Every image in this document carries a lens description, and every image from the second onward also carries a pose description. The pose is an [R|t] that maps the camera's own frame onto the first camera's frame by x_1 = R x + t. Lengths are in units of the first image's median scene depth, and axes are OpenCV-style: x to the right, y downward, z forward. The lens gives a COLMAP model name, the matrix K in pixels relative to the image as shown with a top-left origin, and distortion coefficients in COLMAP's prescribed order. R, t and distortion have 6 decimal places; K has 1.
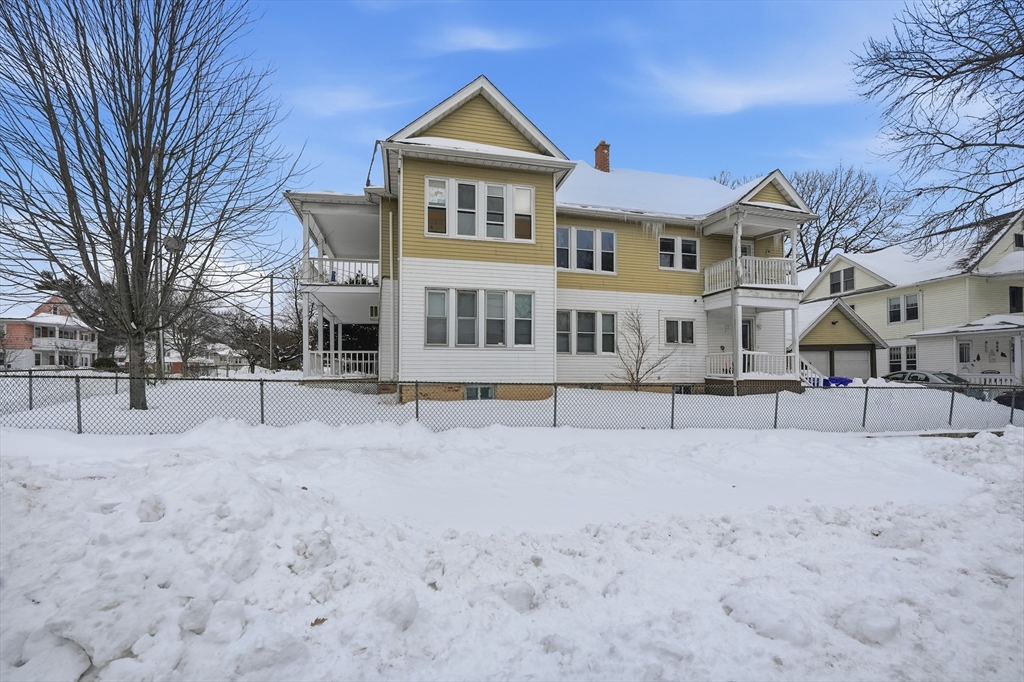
lens RADIAL K [[442.5, 0, 510.6], [0, 442.5, 378.1], [0, 0, 1]] dist [0.000738, -0.006635]
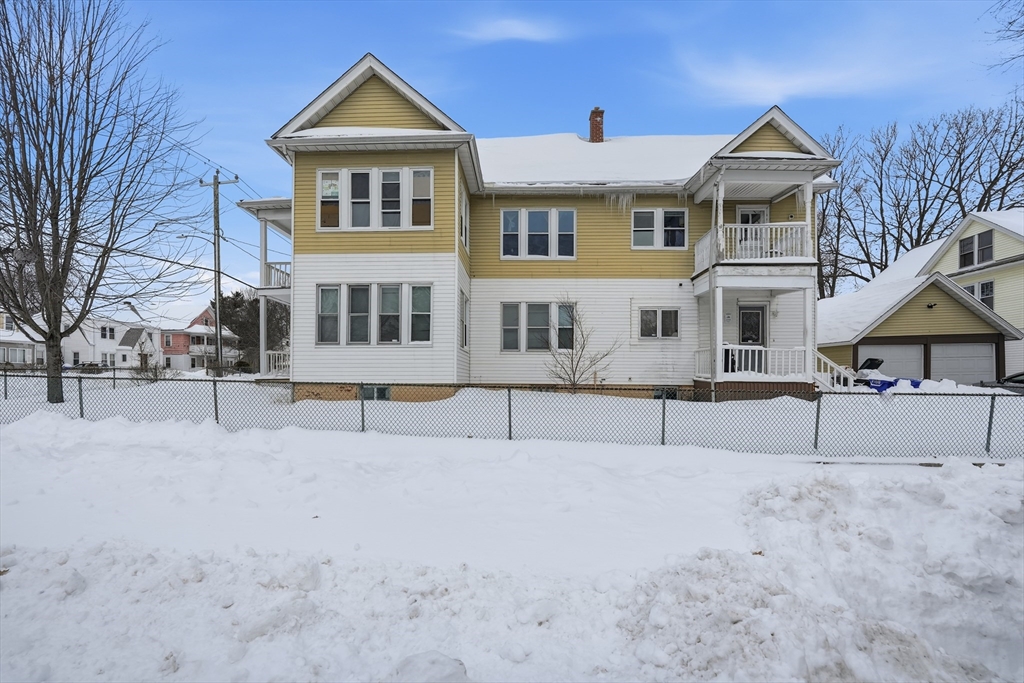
lens RADIAL K [[450.1, 0, 510.9], [0, 450.1, 385.1], [0, 0, 1]] dist [0.000340, -0.005408]
pose [[0.961958, 0.008137, -0.273076, 0.370229], [-0.005288, 0.999924, 0.011165, 0.002970], [0.273146, -0.009296, 0.961928, 0.121856]]
